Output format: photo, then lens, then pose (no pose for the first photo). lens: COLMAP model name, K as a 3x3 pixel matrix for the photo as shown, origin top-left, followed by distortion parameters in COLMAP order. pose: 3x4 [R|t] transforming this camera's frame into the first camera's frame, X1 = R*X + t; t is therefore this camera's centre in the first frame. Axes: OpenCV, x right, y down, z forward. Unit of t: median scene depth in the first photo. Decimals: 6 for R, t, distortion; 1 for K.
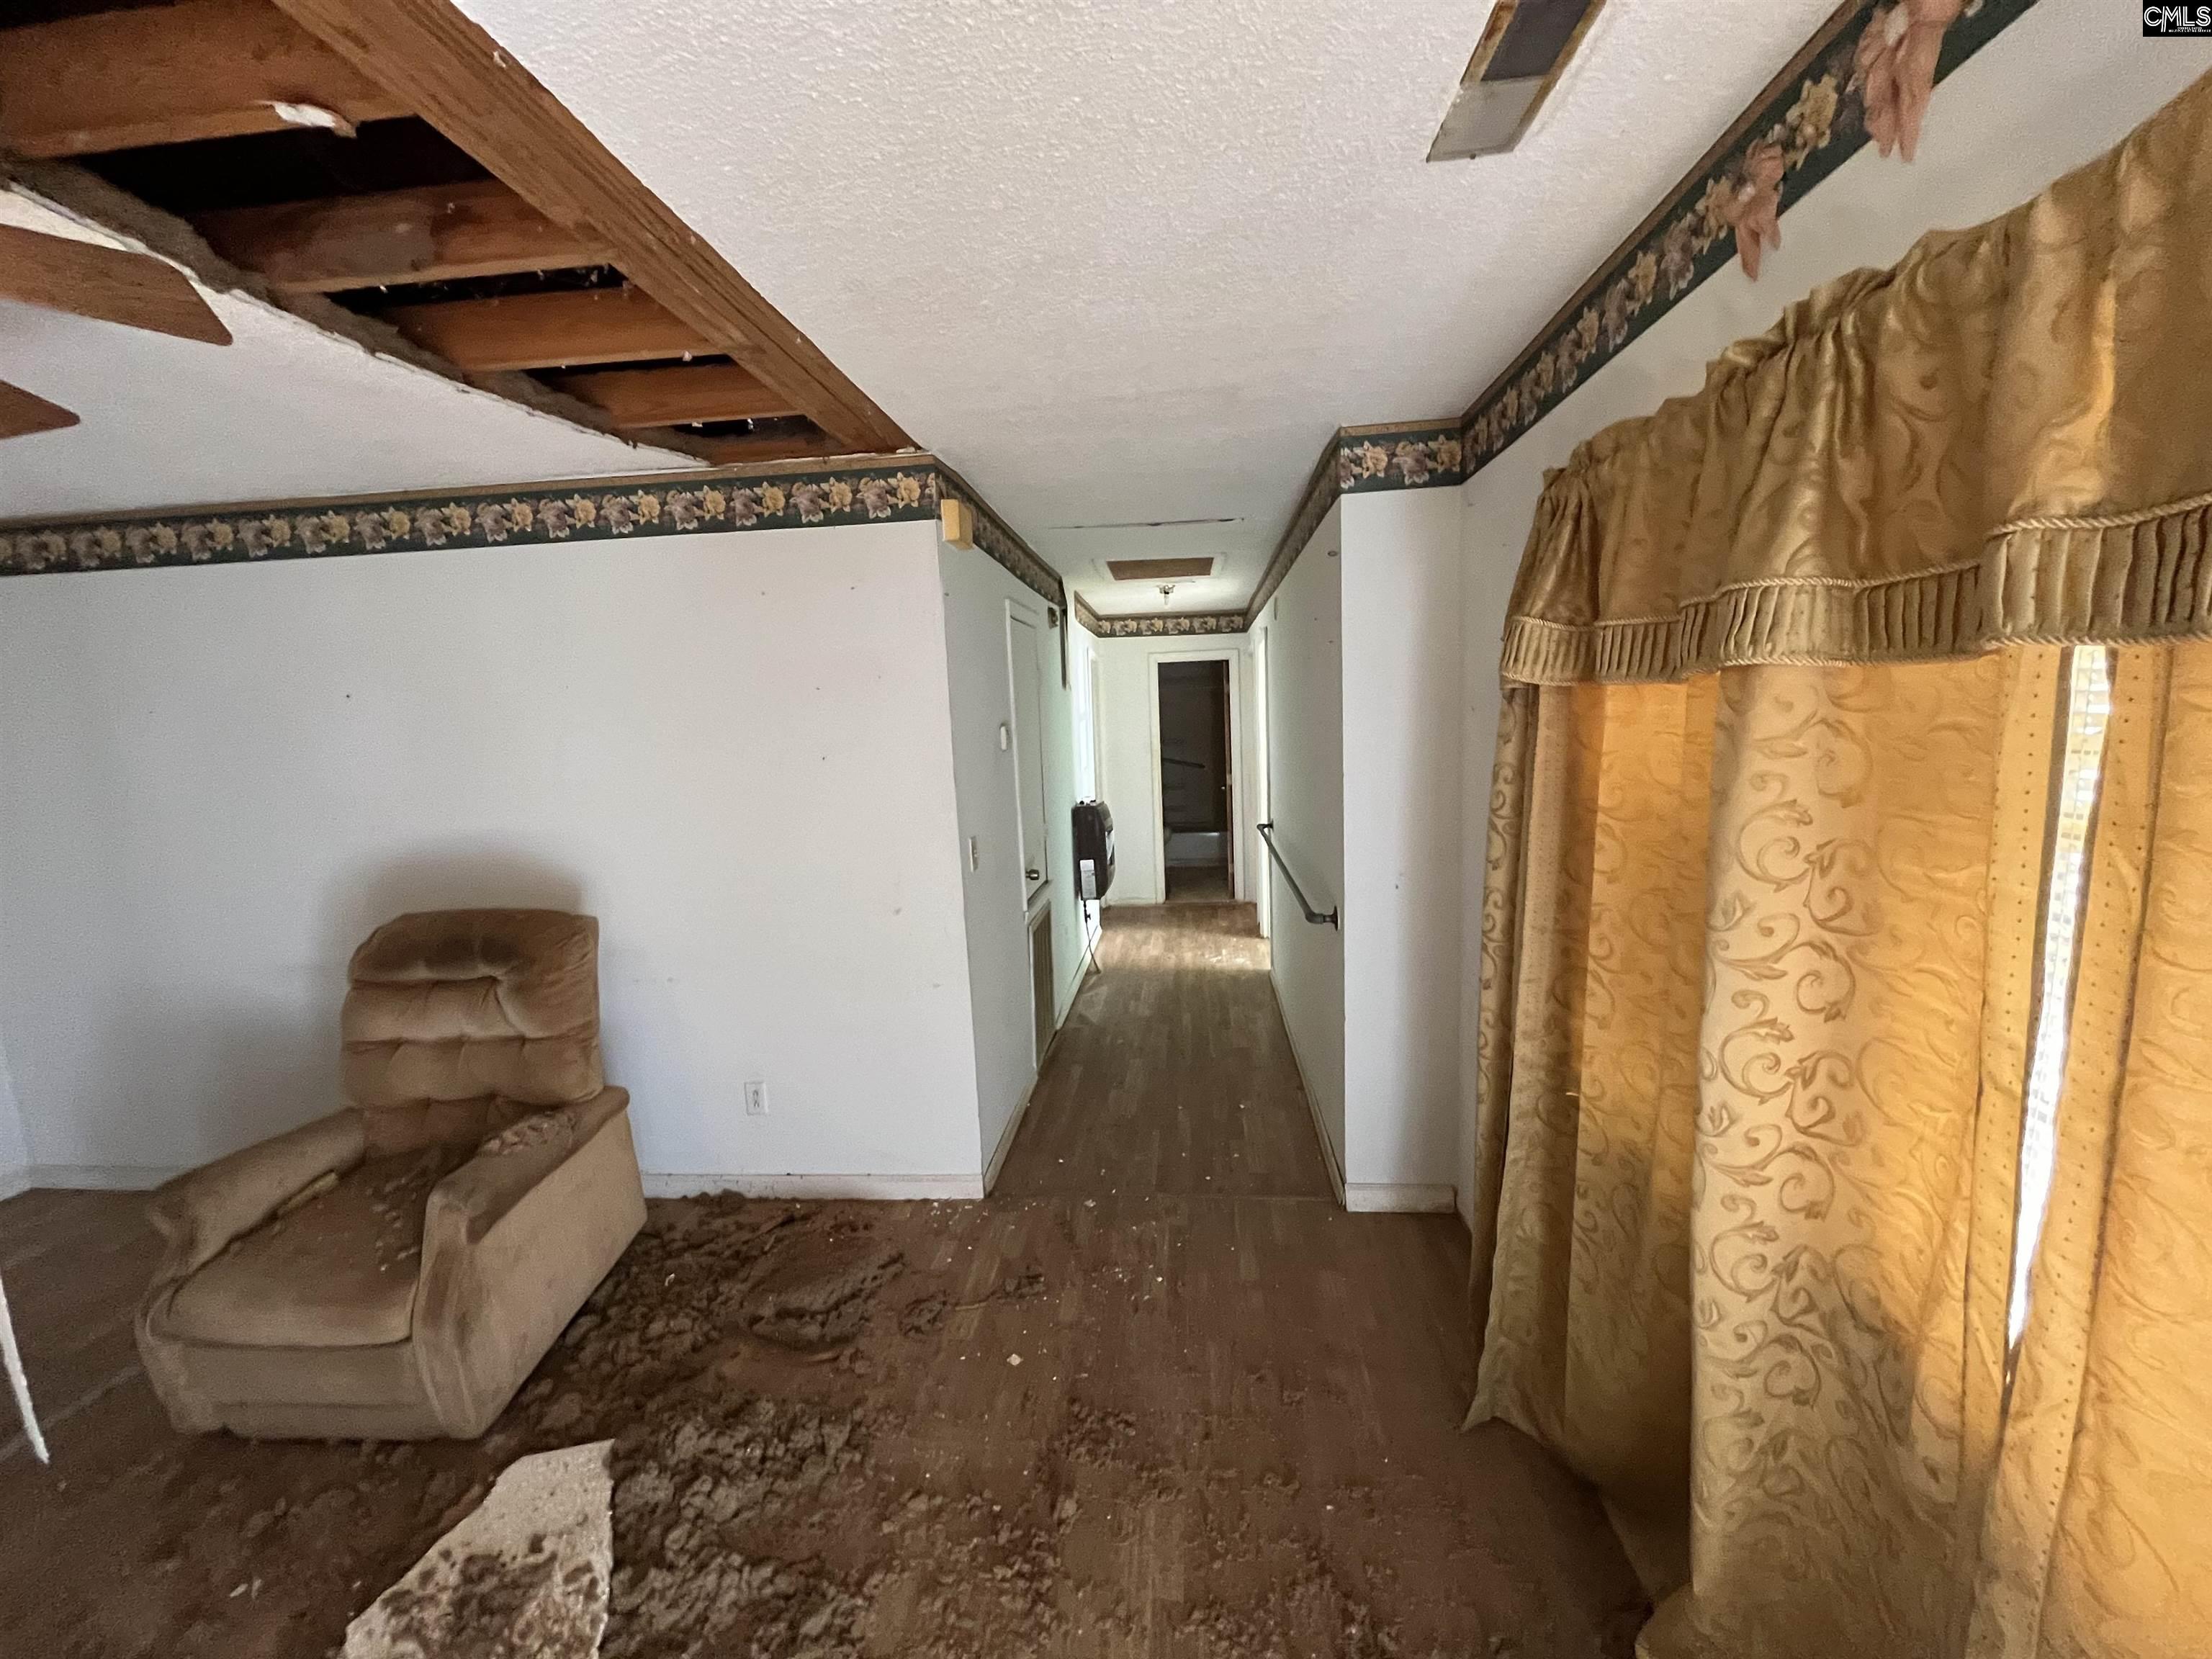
lens RADIAL K [[892.0, 0, 1111.5], [0, 892.0, 833.6], [0, 0, 1]] dist [-0.003732, -0.000114]
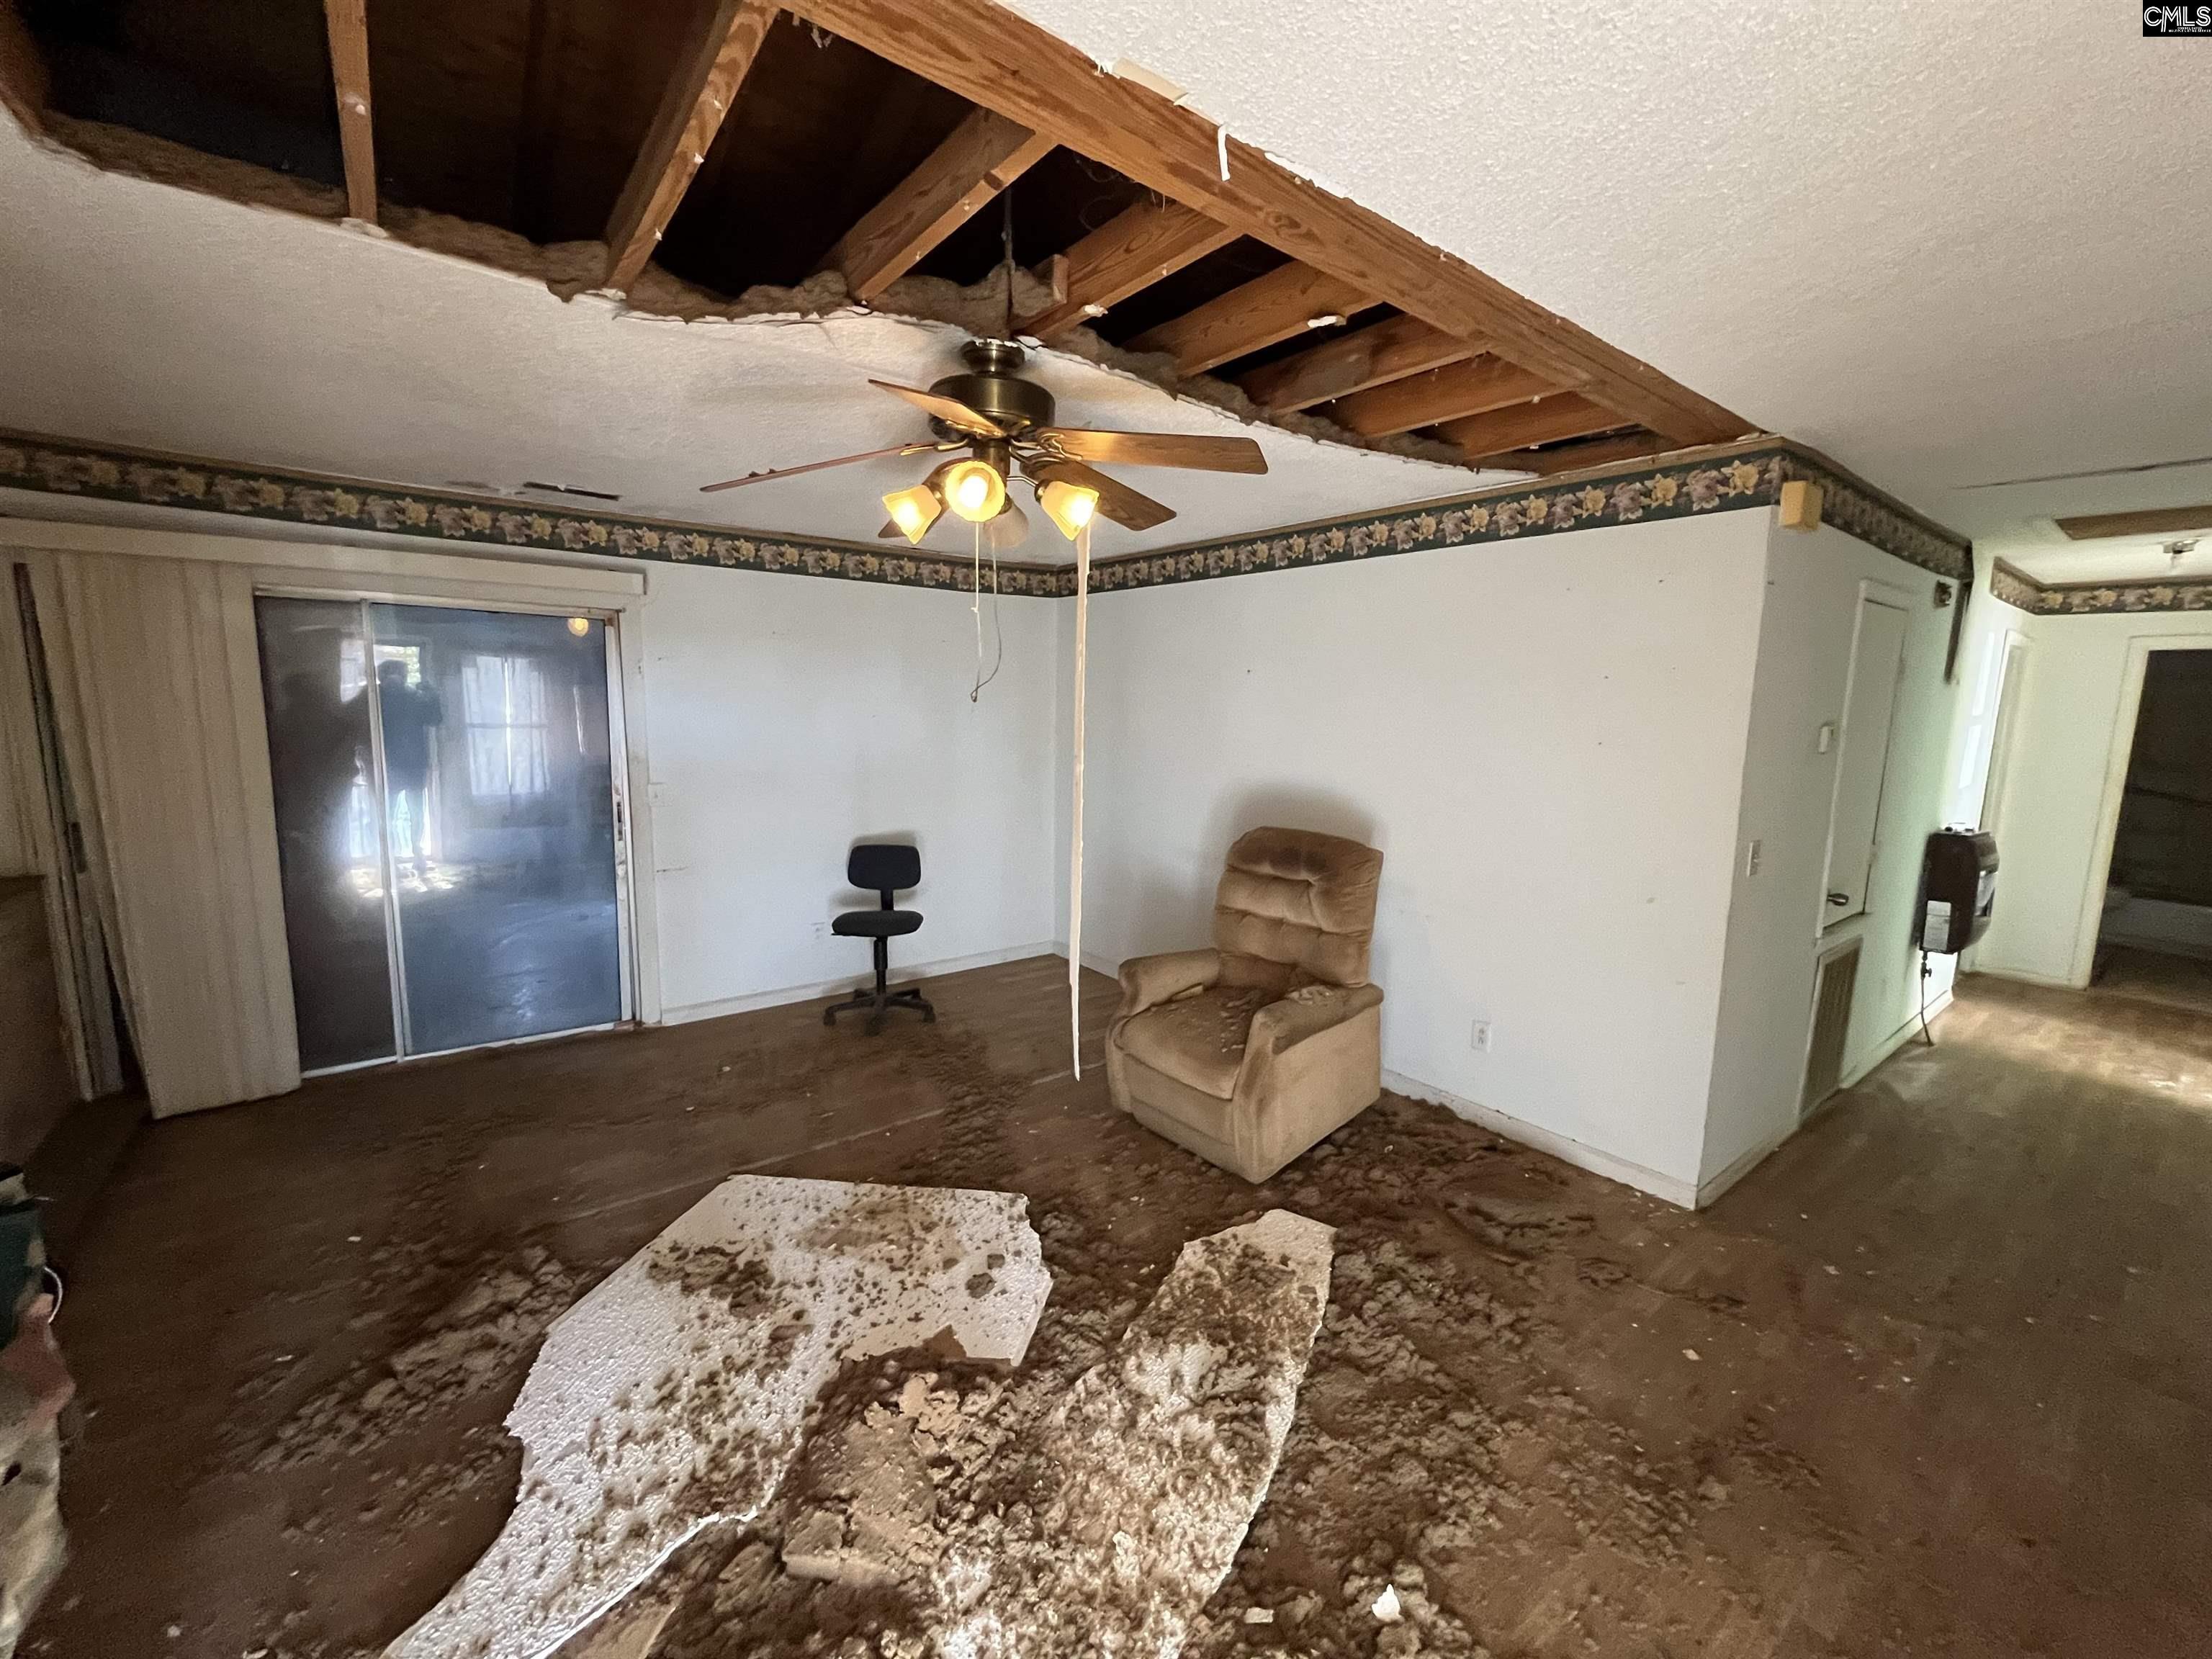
lens RADIAL K [[892.0, 0, 1099.8], [0, 892.0, 825.9], [0, 0, 1]] dist [-0.003732, -0.000114]
pose [[0.672803, 0.152955, -0.723838, 0.069788], [-0.141367, 0.986946, 0.077153, 0.017869], [0.726190, 0.050418, 0.685643, -0.183803]]
